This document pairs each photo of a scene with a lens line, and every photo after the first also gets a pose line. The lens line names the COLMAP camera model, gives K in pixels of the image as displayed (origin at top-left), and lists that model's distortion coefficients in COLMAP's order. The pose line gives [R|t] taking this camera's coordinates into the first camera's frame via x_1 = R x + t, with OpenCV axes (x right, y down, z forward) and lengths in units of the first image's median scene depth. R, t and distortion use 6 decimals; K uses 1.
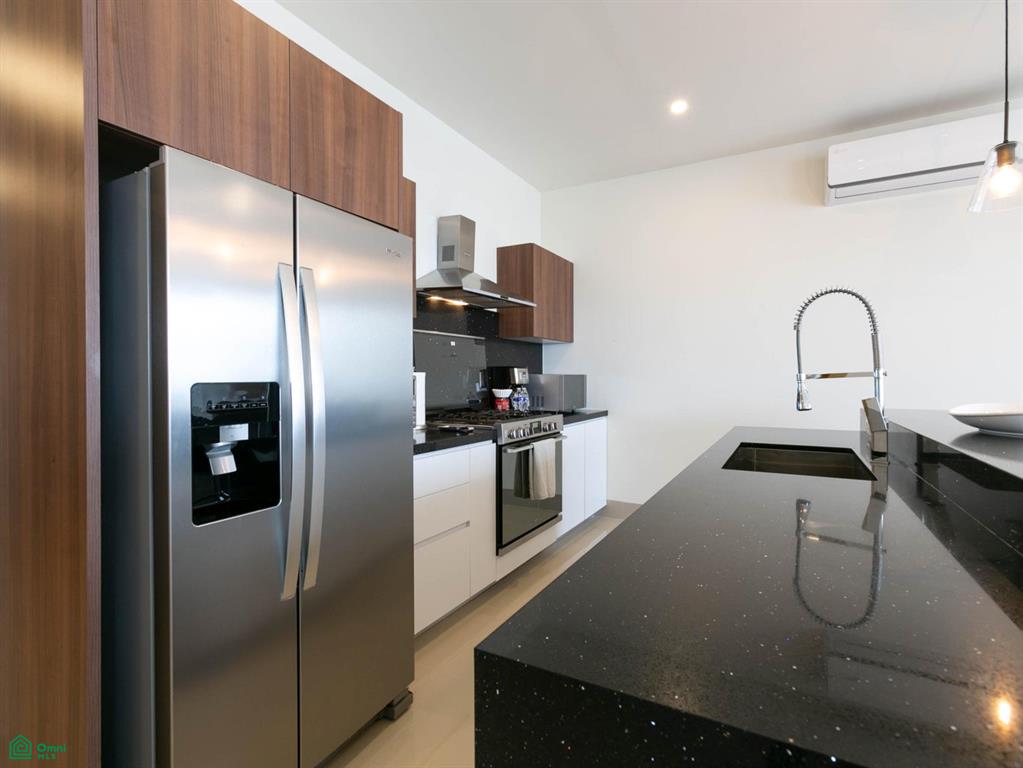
lens RADIAL K [[519.7, 0, 510.9], [0, 519.7, 381.6], [0, 0, 1]] dist [-0.020929, 0.005610]
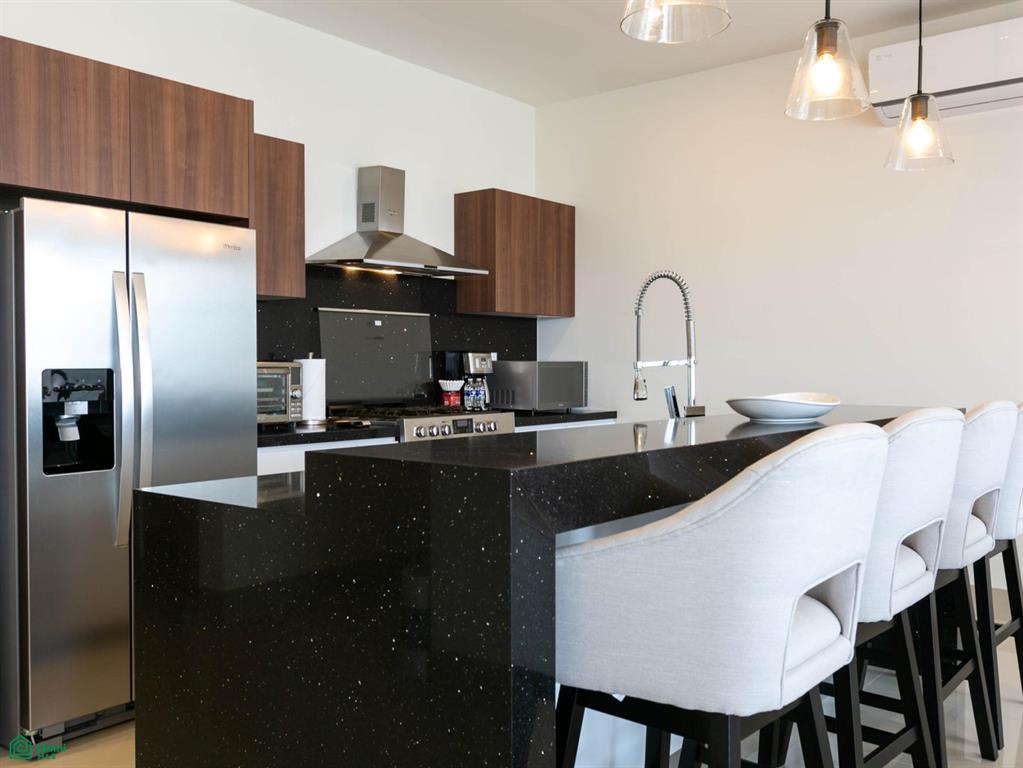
lens RADIAL K [[944.9, 0, 508.9], [0, 944.9, 384.1], [0, 0, 1]] dist [-0.028628, 0.000000]
pose [[0.985261, 0.005656, -0.170967, 0.559864], [-0.003513, 0.999911, 0.012835, 0.003547], [0.171025, -0.012045, 0.985193, -0.675842]]
